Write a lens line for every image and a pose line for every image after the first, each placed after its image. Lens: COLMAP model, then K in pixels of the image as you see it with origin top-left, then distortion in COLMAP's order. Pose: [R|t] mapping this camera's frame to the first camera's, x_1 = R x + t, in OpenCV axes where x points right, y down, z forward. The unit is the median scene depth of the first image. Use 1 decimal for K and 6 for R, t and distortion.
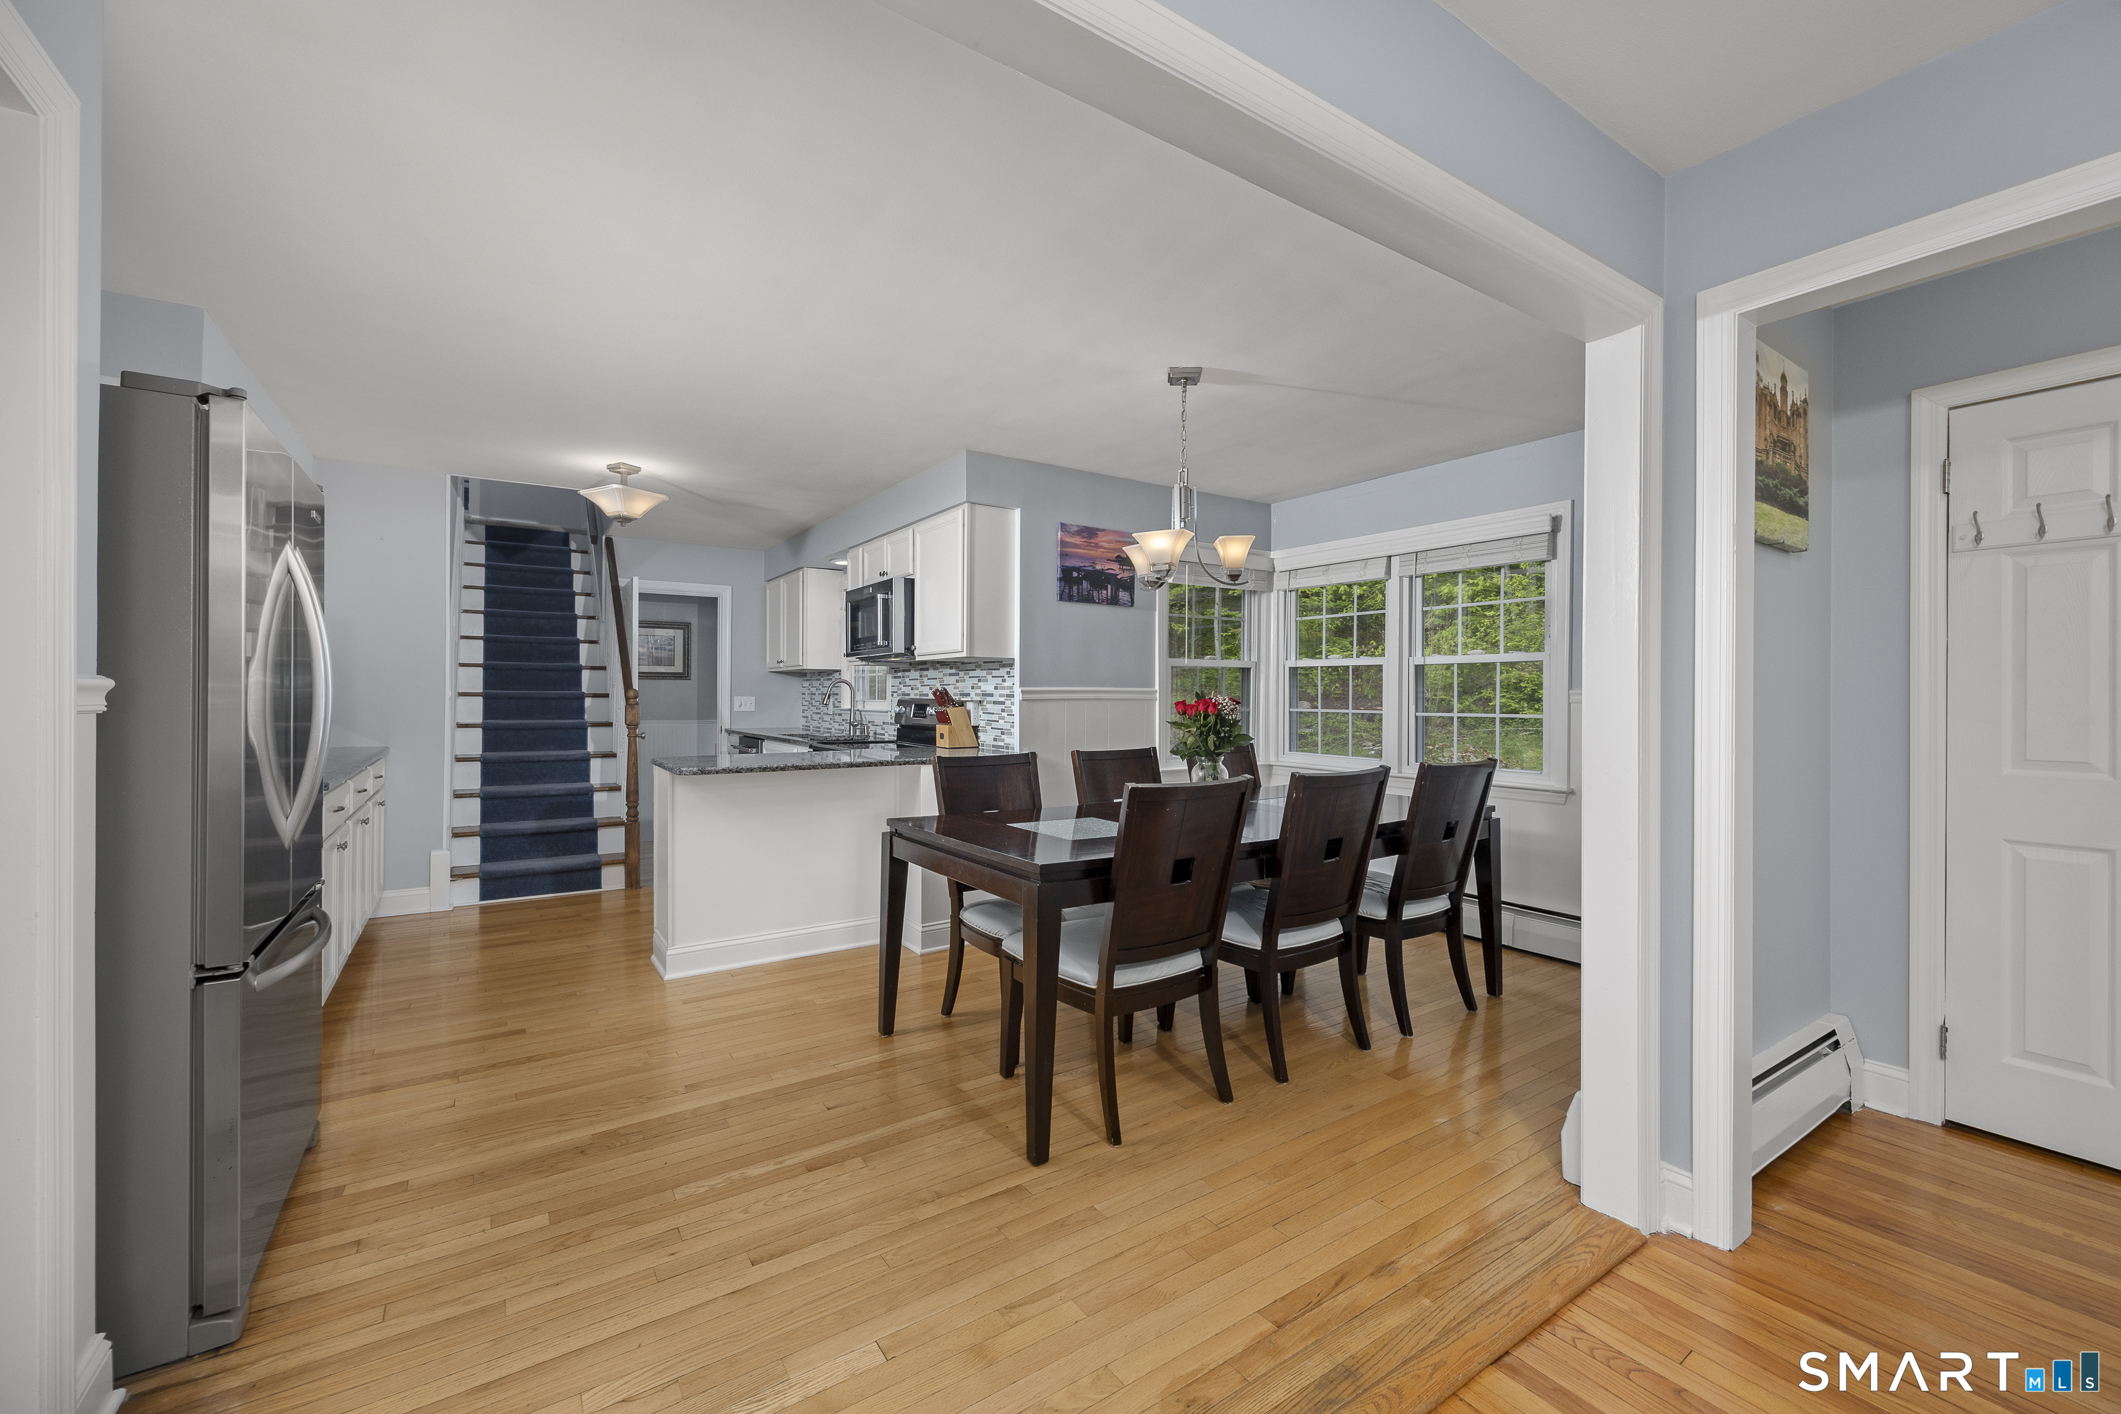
lens RADIAL K [[842.4, 0, 1058.2], [0, 842.4, 699.4], [0, 0, 1]] dist [0.000114, 0.000001]
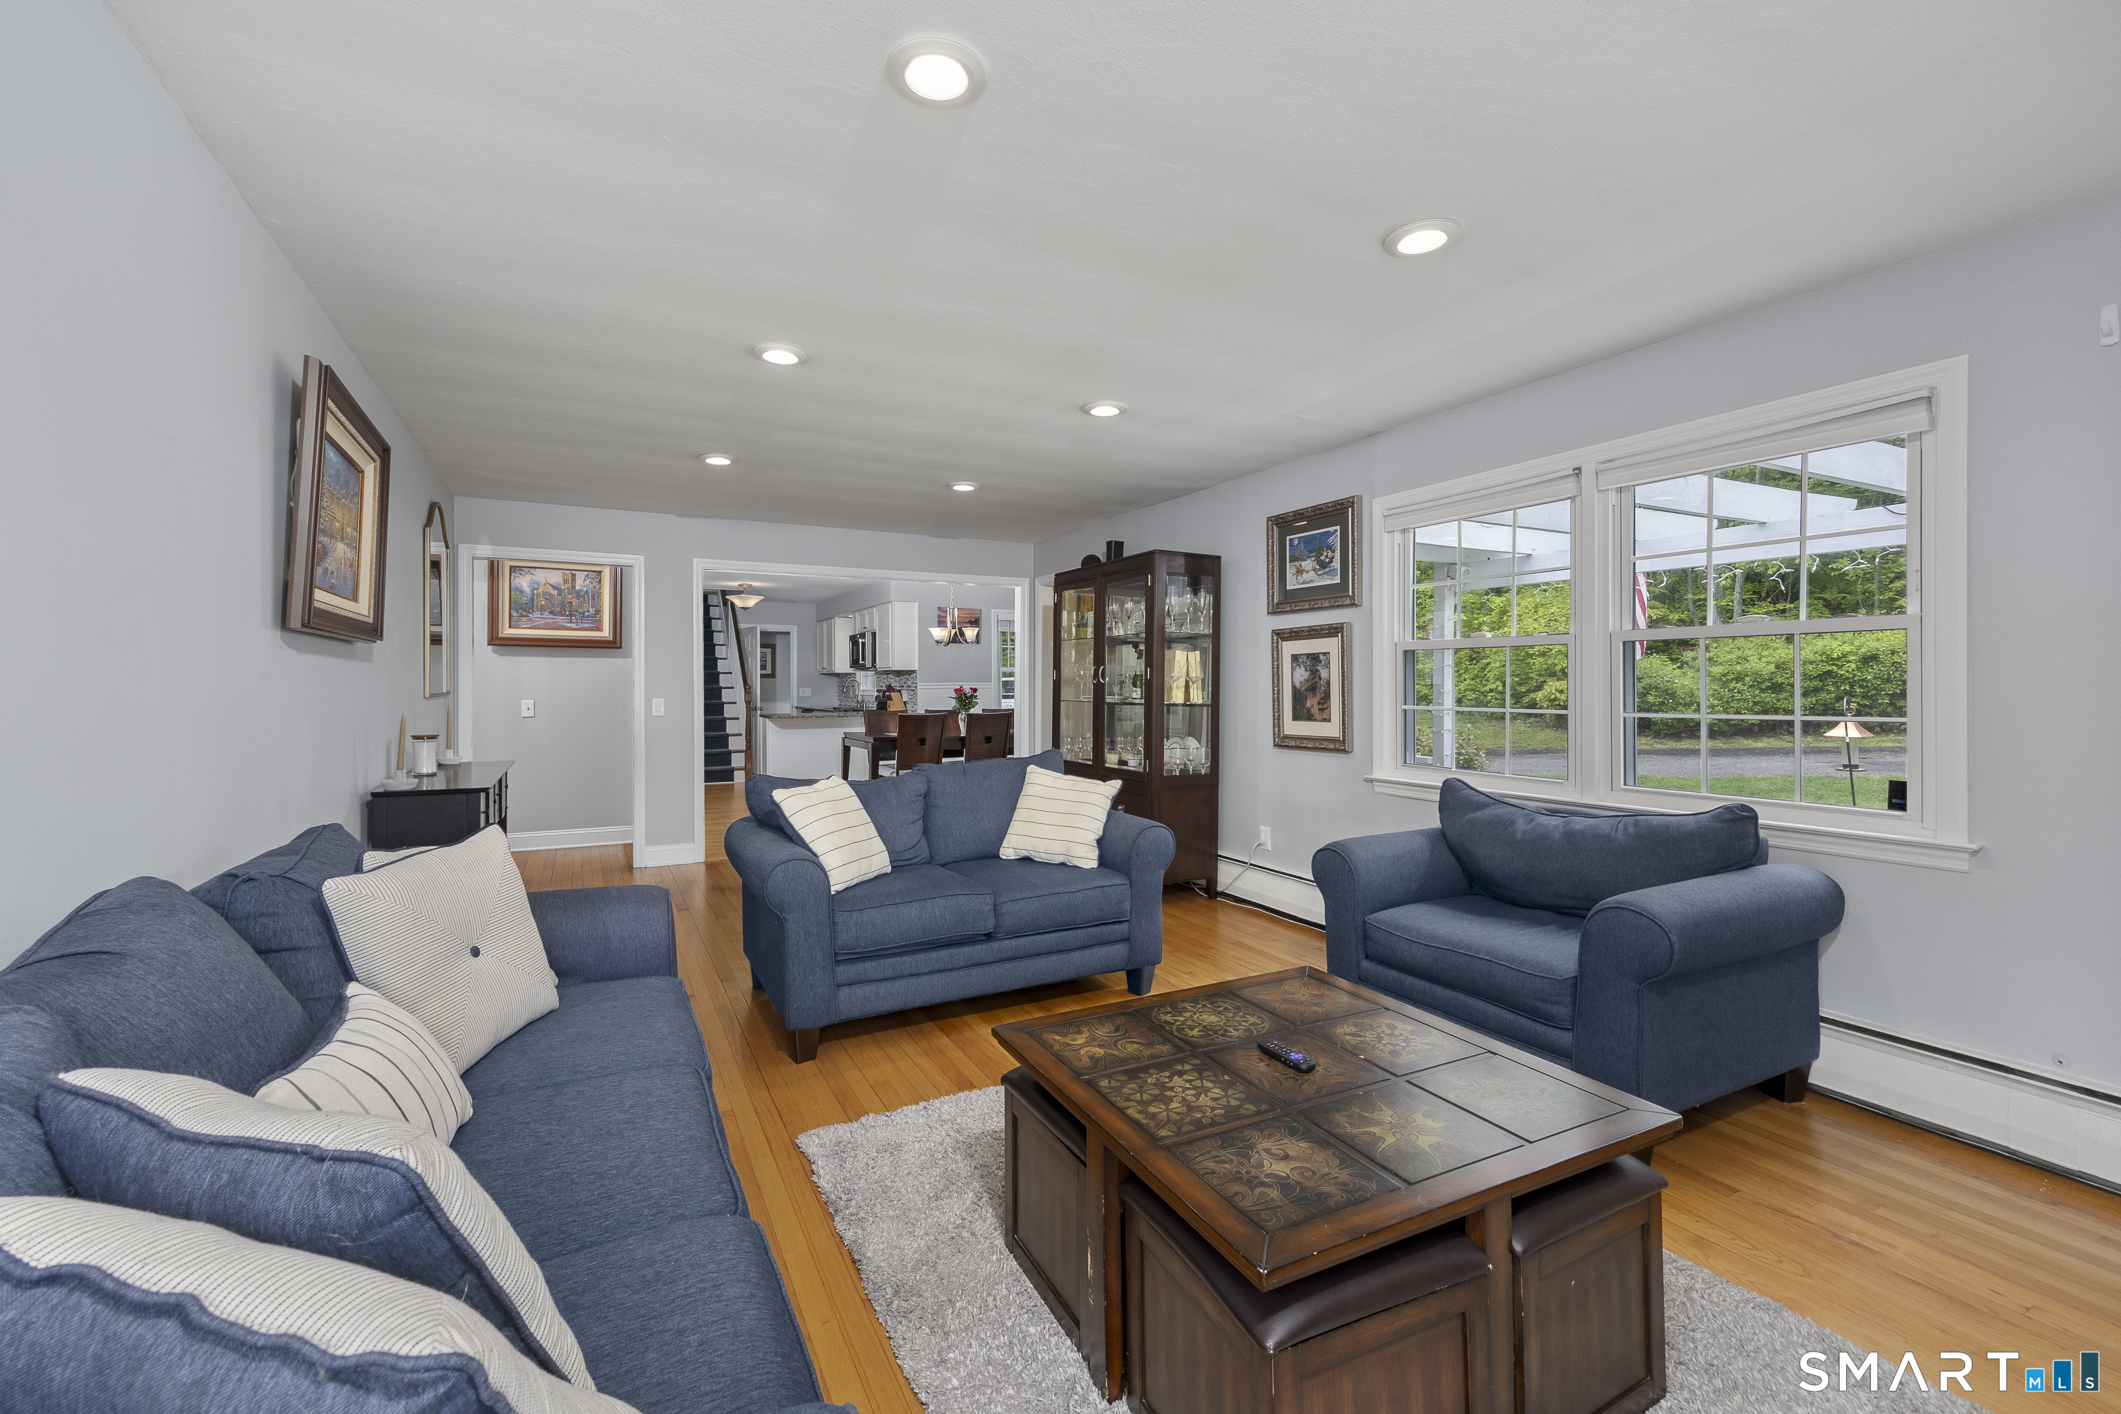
lens RADIAL K [[842.4, 0, 1058.2], [0, 842.4, 699.4], [0, 0, 1]] dist [0.000114, 0.000001]
pose [[0.995739, -0.003464, -0.092155, 0.428457], [0.004302, 0.999951, 0.008886, 0.008733], [0.092119, -0.009244, 0.995705, -0.955841]]
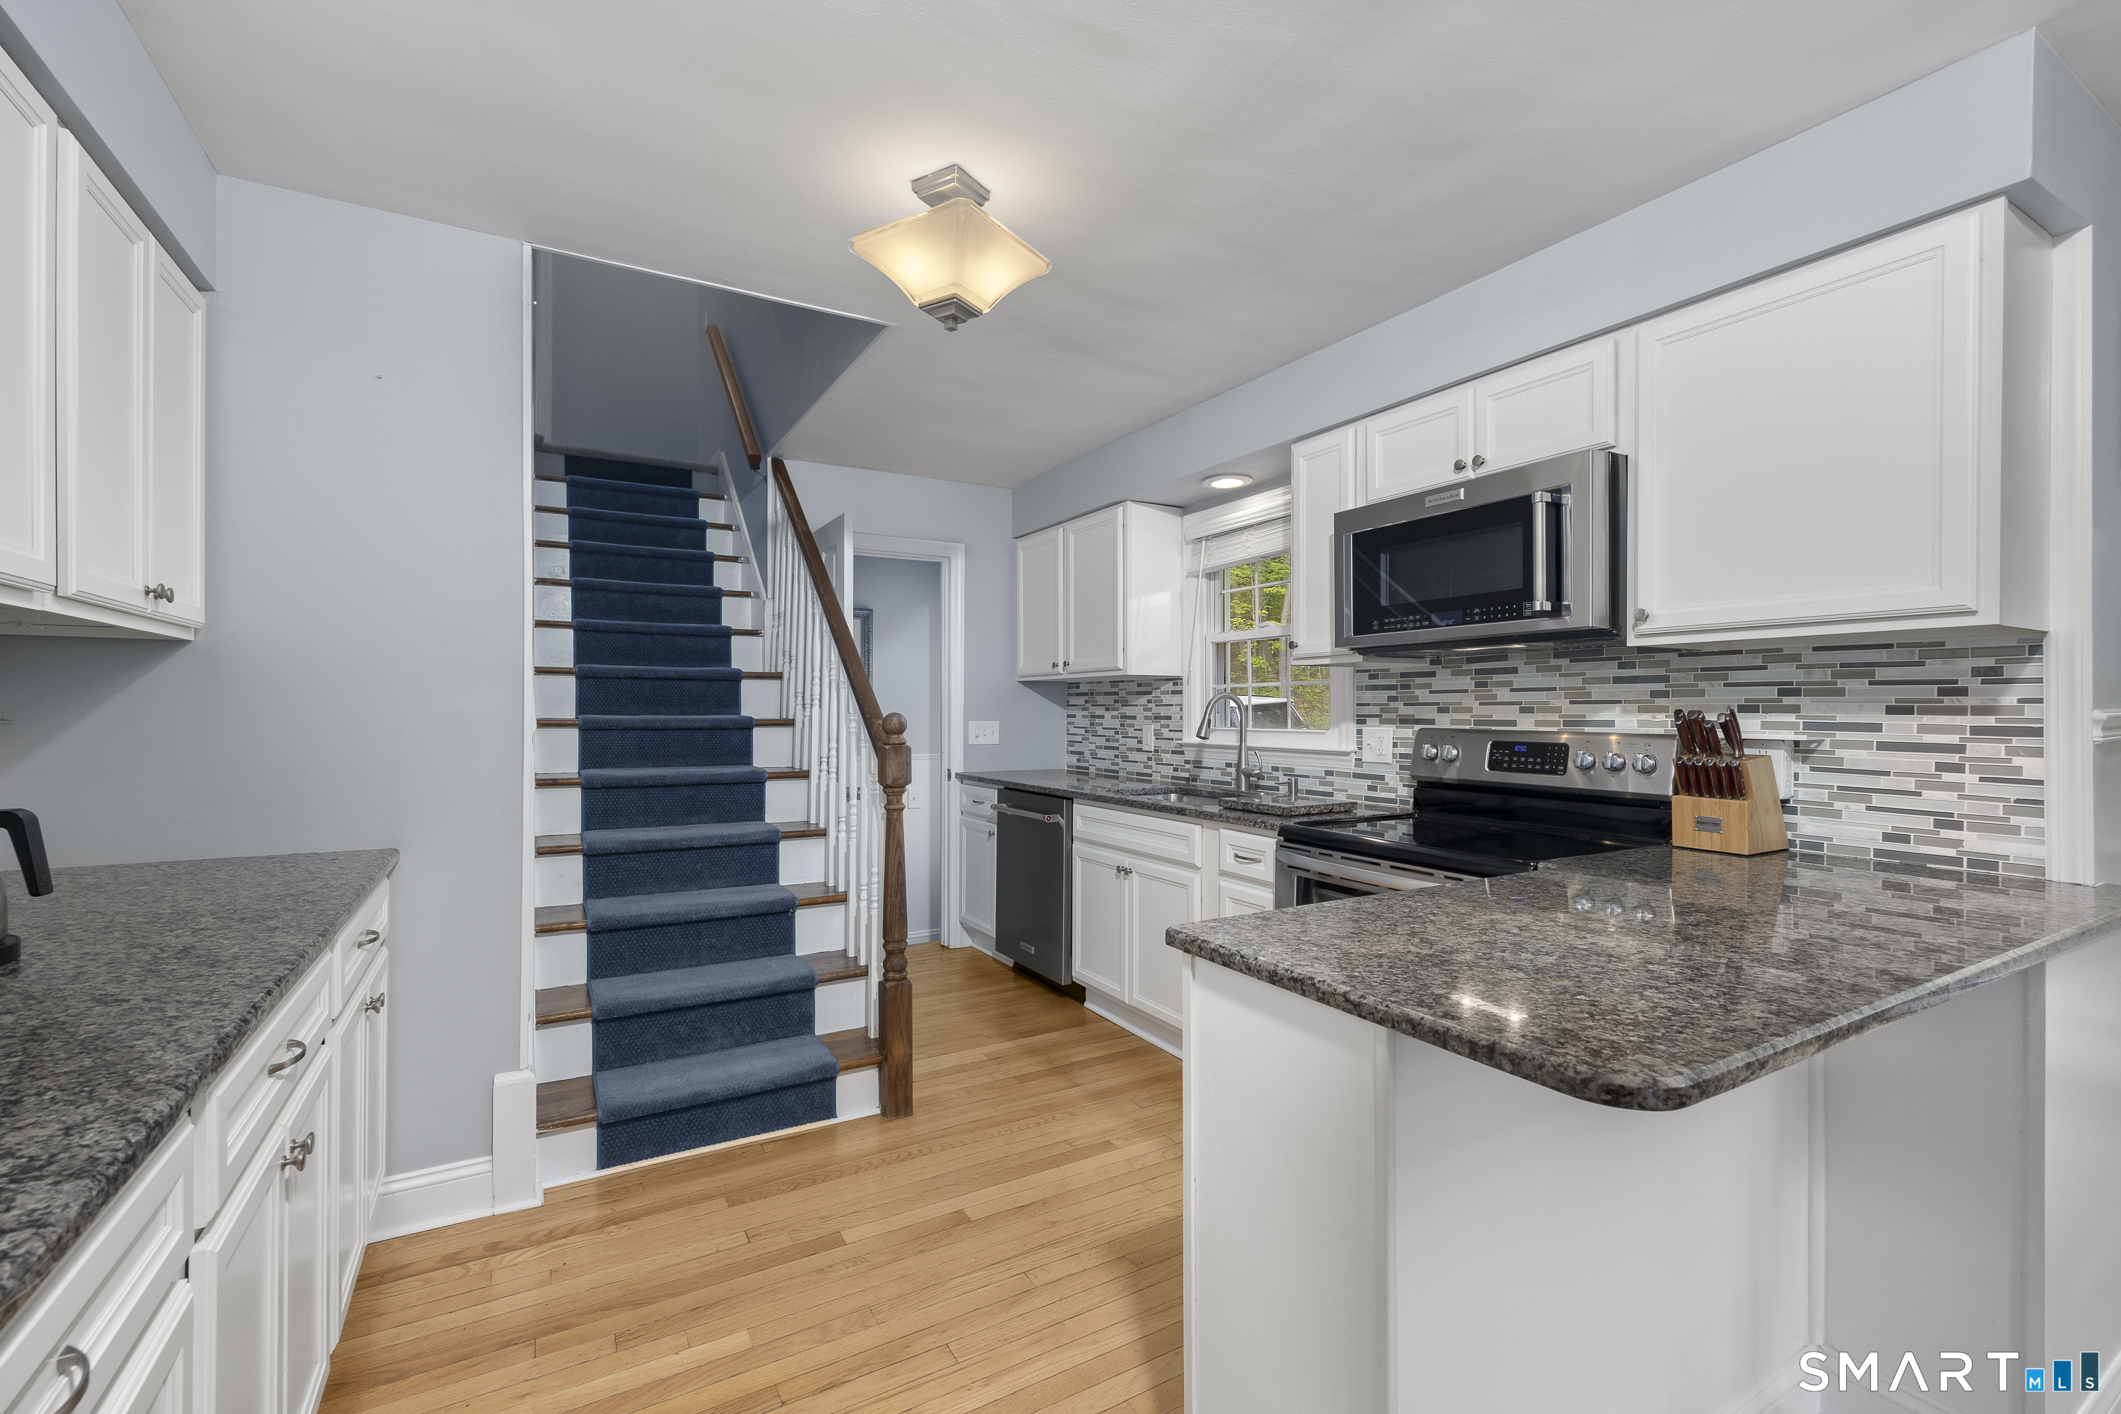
lens RADIAL K [[846.3, 0, 1086.2], [0, 846.3, 721.8], [0, 0, 1]] dist [0.001223, 0.000000]
pose [[0.999920, -0.002329, -0.012398, -0.385415], [0.002384, 0.999988, 0.004349, -0.009311], [0.012388, -0.004379, 0.999914, 0.503129]]
